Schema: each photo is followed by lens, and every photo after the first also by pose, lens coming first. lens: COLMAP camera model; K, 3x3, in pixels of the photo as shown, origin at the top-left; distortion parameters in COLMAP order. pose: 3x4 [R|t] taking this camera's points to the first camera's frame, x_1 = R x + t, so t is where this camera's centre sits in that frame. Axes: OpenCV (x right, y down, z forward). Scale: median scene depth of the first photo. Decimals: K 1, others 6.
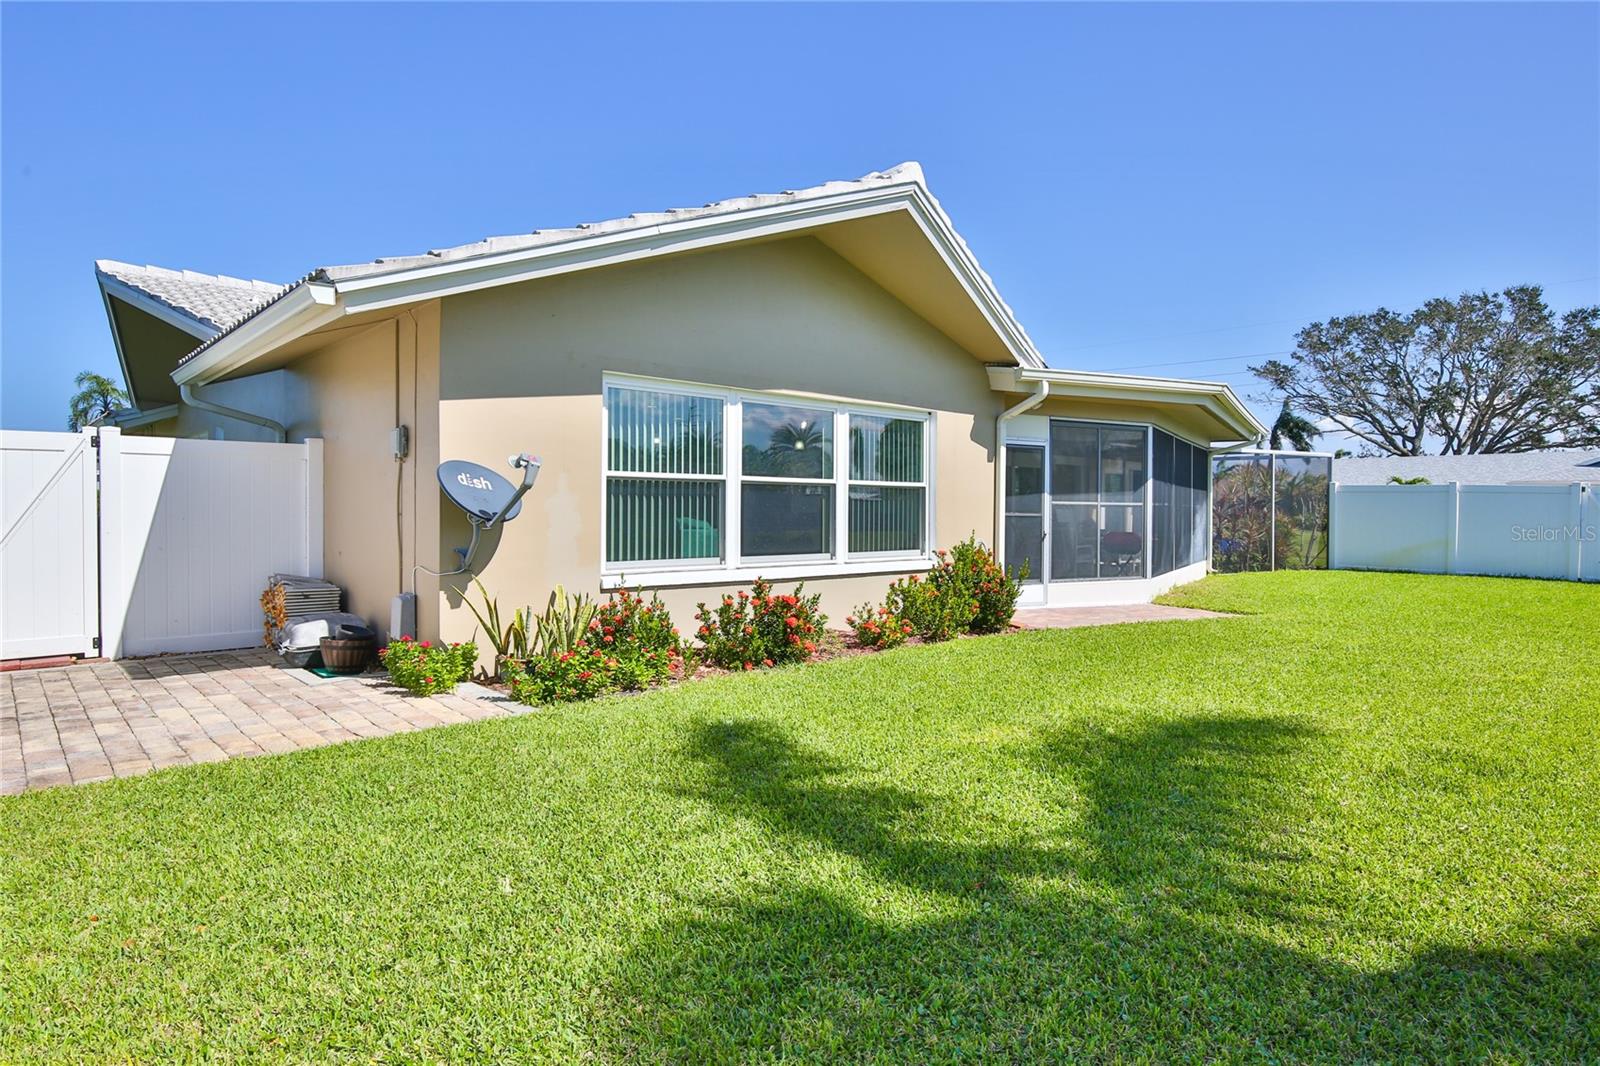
lens RADIAL K [[918.6, 0, 804.8], [0, 918.6, 517.6], [0, 0, 1]] dist [-0.012645, 0.003076]
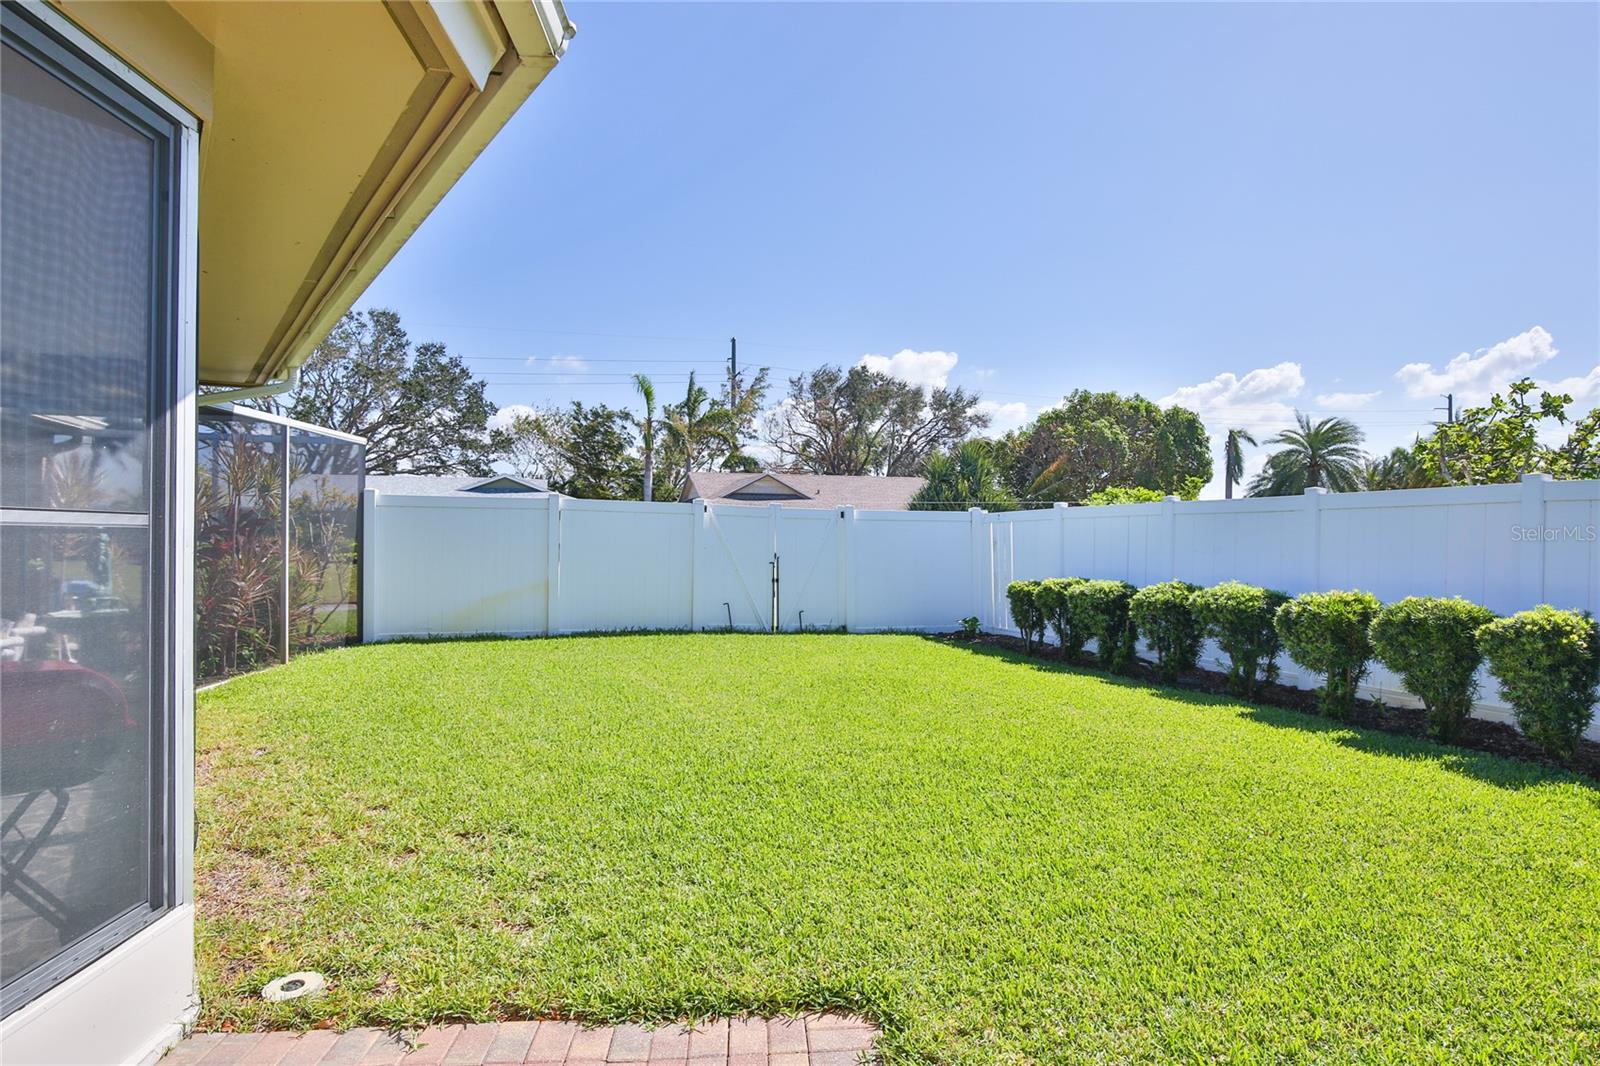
lens RADIAL K [[918.6, 0, 802.7], [0, 918.6, 520.3], [0, 0, 1]] dist [-0.012645, 0.003076]
pose [[0.401630, 0.011621, 0.915728, 0.267468], [0.009524, 0.999812, -0.016865, -0.011358], [-0.915752, 0.015495, 0.401444, 0.866034]]
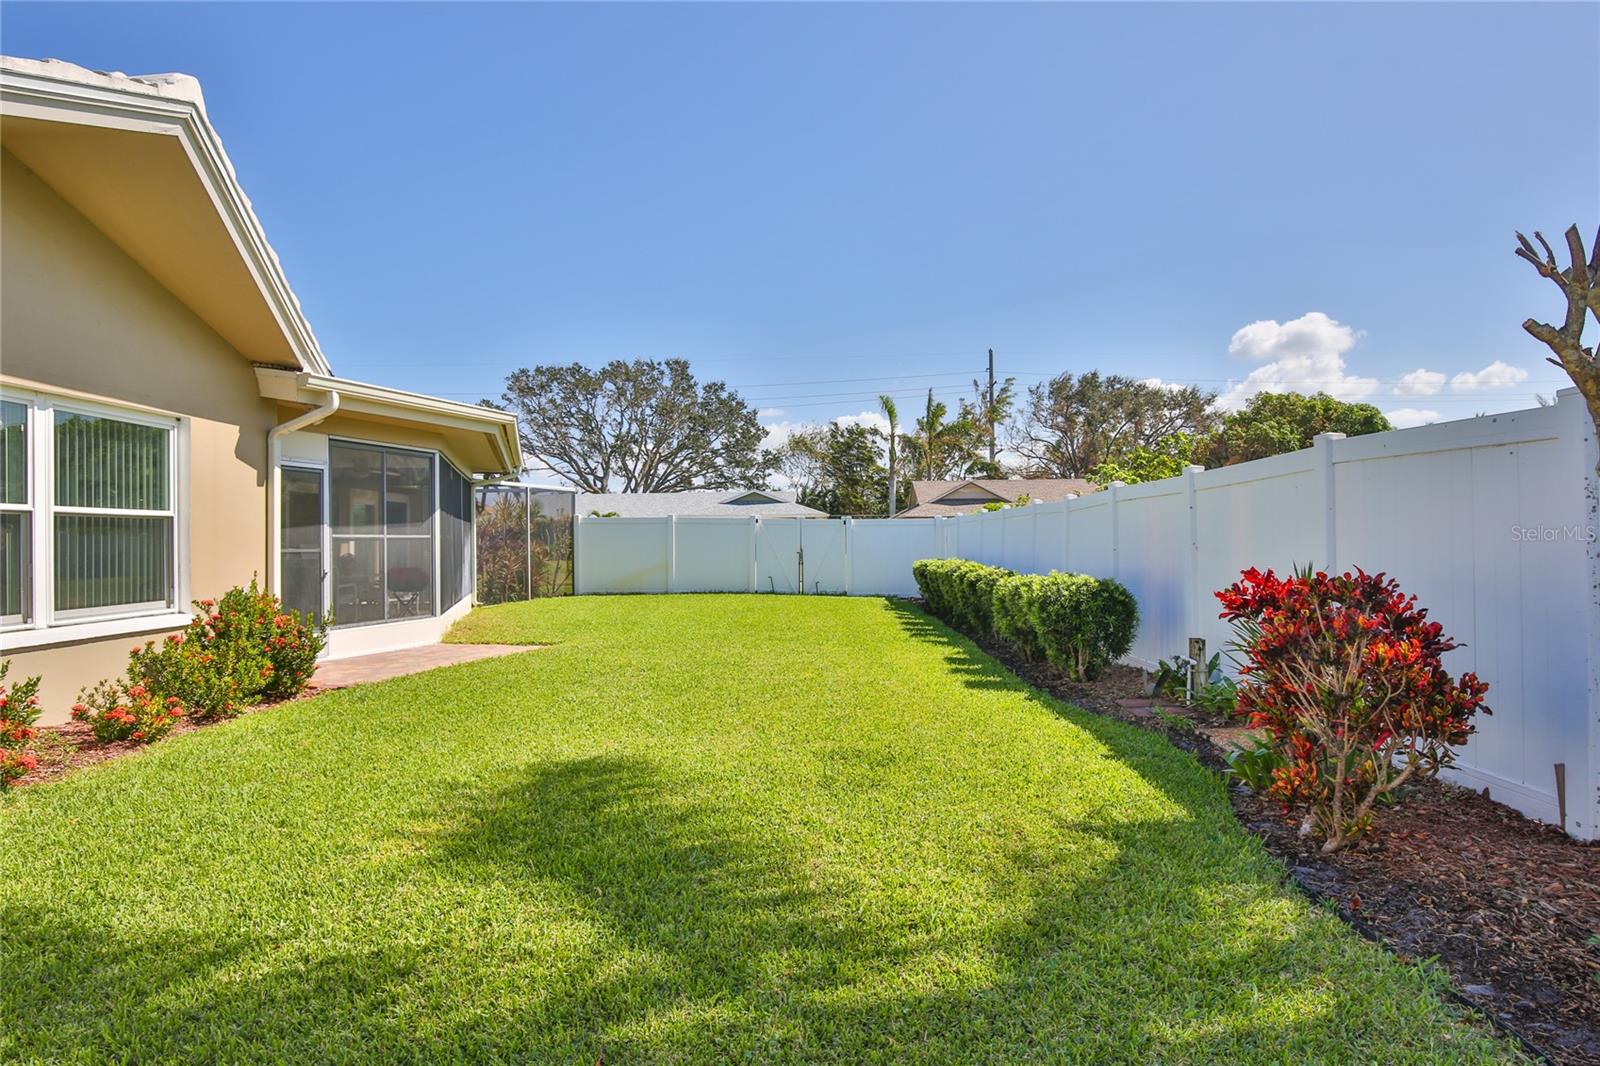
lens RADIAL K [[918.6, 0, 812.3], [0, 918.6, 525.5], [0, 0, 1]] dist [-0.012645, 0.003076]
pose [[0.677844, -0.003389, 0.735198, -0.055257], [0.023827, 0.999565, -0.017361, -0.000469], [-0.734820, 0.029286, 0.677630, 0.094967]]
